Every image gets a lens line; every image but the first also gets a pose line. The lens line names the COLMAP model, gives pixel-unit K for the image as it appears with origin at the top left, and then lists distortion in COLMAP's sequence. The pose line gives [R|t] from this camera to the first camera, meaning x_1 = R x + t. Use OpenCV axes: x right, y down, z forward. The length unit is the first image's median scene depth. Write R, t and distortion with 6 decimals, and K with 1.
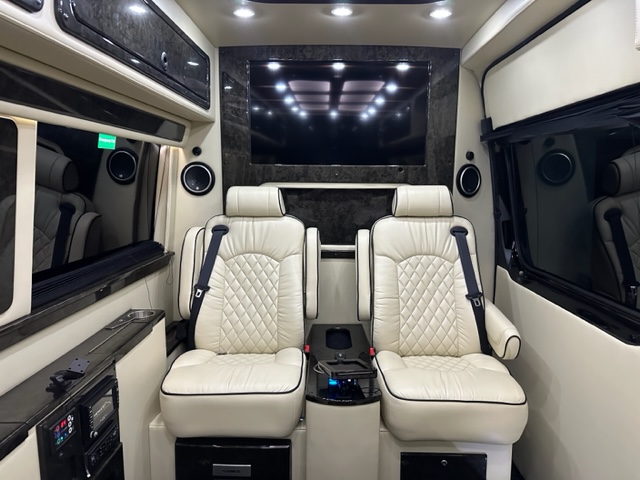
lens RADIAL K [[438.0, 0, 324.2], [0, 438.0, 241.2], [0, 0, 1]] dist [0.081364, -0.108098]
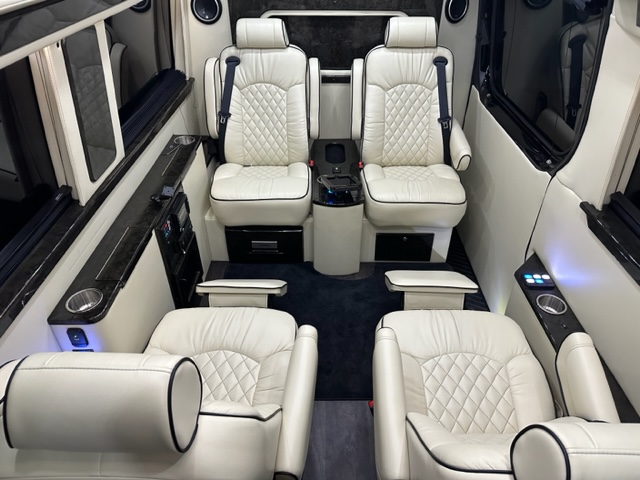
lens RADIAL K [[438.0, 0, 324.2], [0, 438.0, 241.2], [0, 0, 1]] dist [0.081364, -0.108098]
pose [[0.999934, -0.008541, 0.007681, -0.012108], [0.003755, 0.875022, 0.484068, -0.177532], [-0.010855, -0.484007, 0.874997, -0.248080]]
